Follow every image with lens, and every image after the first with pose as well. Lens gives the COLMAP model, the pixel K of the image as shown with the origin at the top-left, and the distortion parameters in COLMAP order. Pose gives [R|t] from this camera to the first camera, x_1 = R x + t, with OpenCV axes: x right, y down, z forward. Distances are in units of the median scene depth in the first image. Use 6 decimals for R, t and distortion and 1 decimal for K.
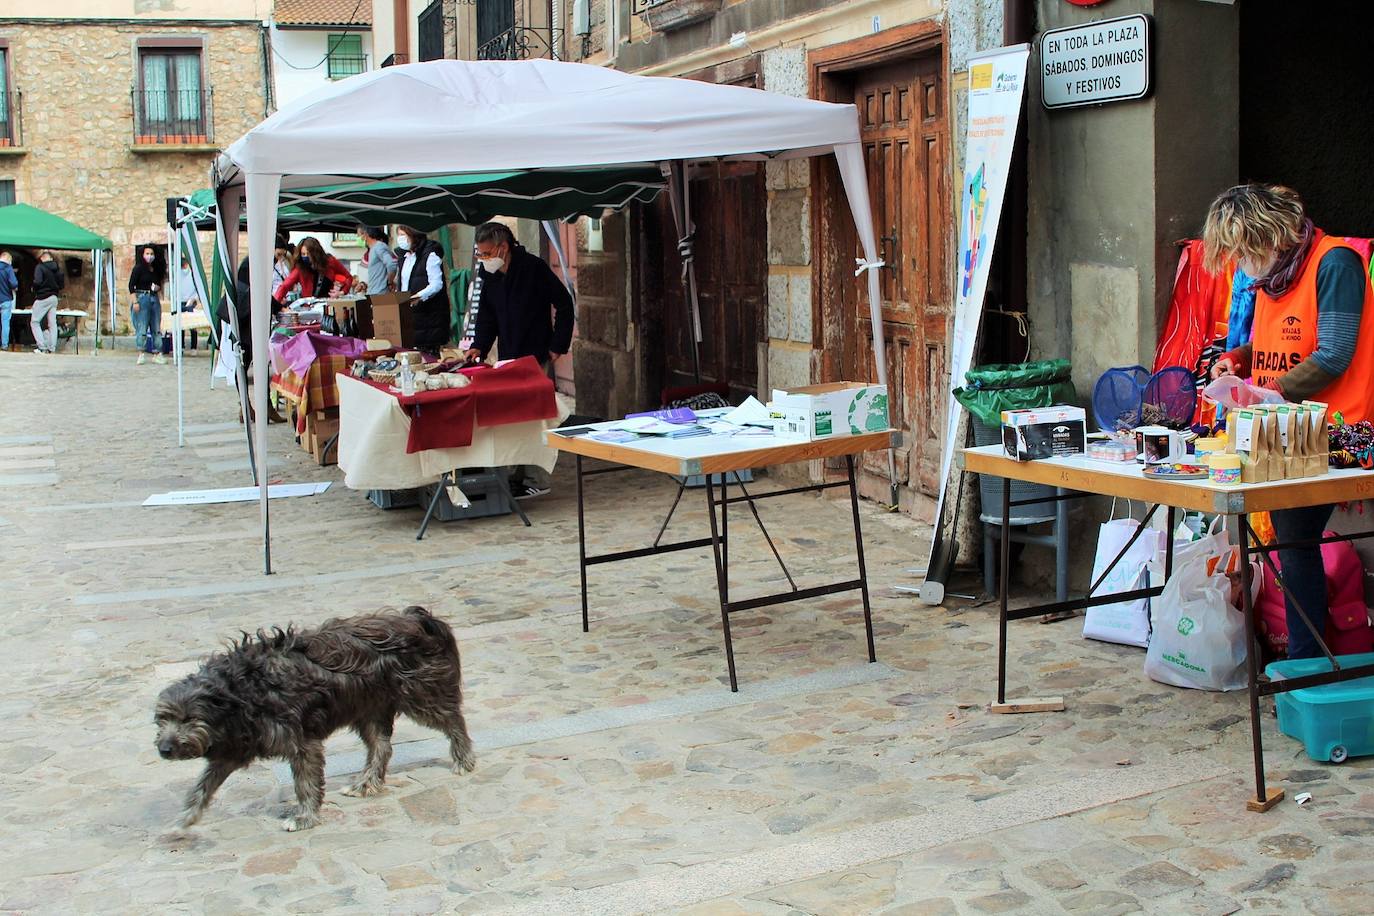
lens RADIAL K [[1766.4, 0, 687.0], [0, 1766.4, 458.0], [0, 0, 1]] dist [-0.152234, 0.194771]
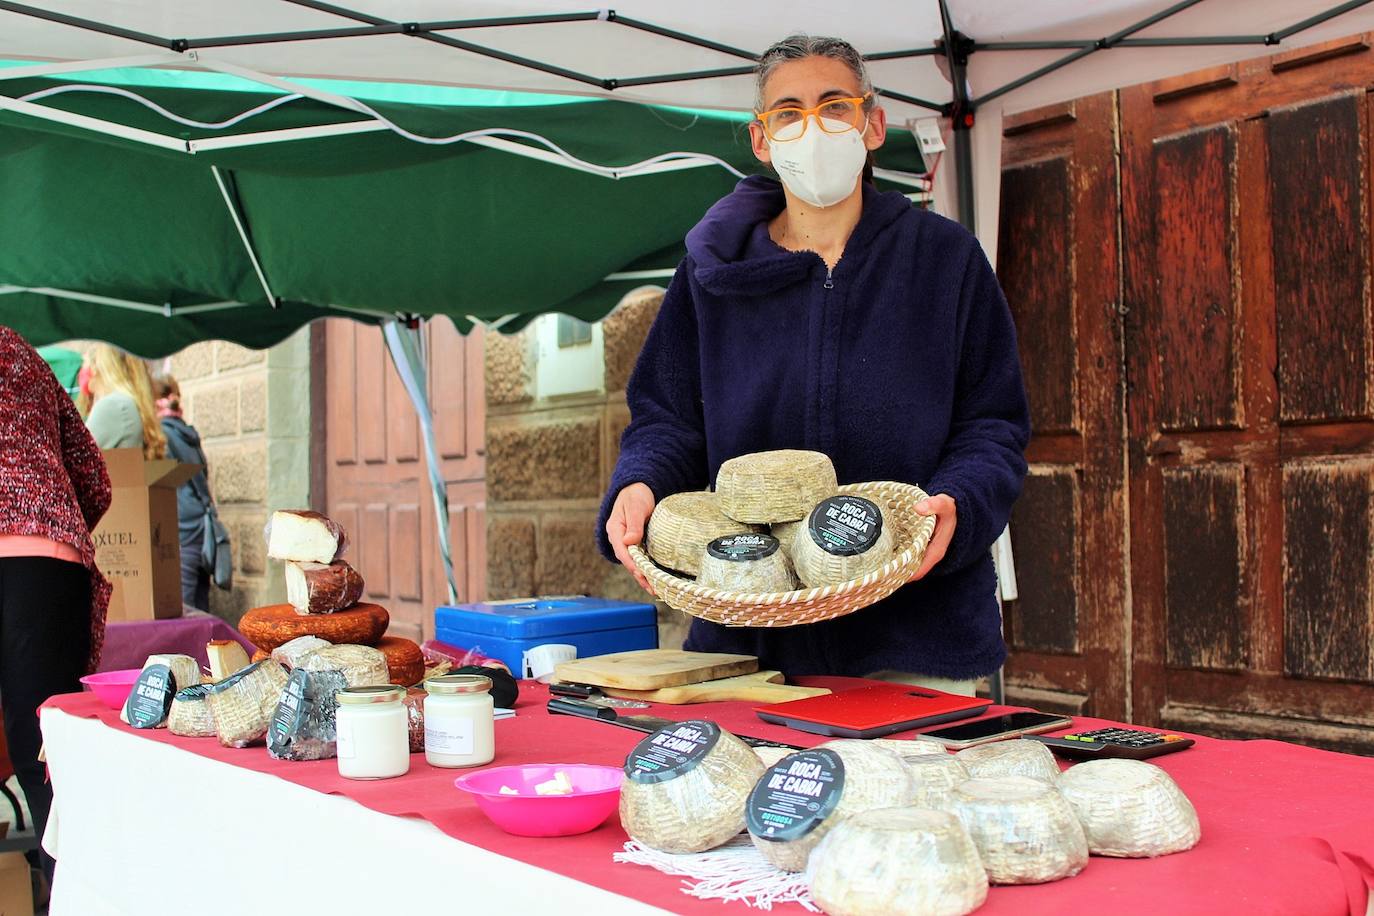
lens RADIAL K [[1766.4, 0, 687.0], [0, 1766.4, 458.0], [0, 0, 1]] dist [-0.152234, 0.194771]
pose [[0.964212, 0.019401, 0.264423, -0.150376], [0.022567, 0.987694, -0.154760, -0.036437], [-0.264172, 0.155189, 0.951908, 0.625261]]
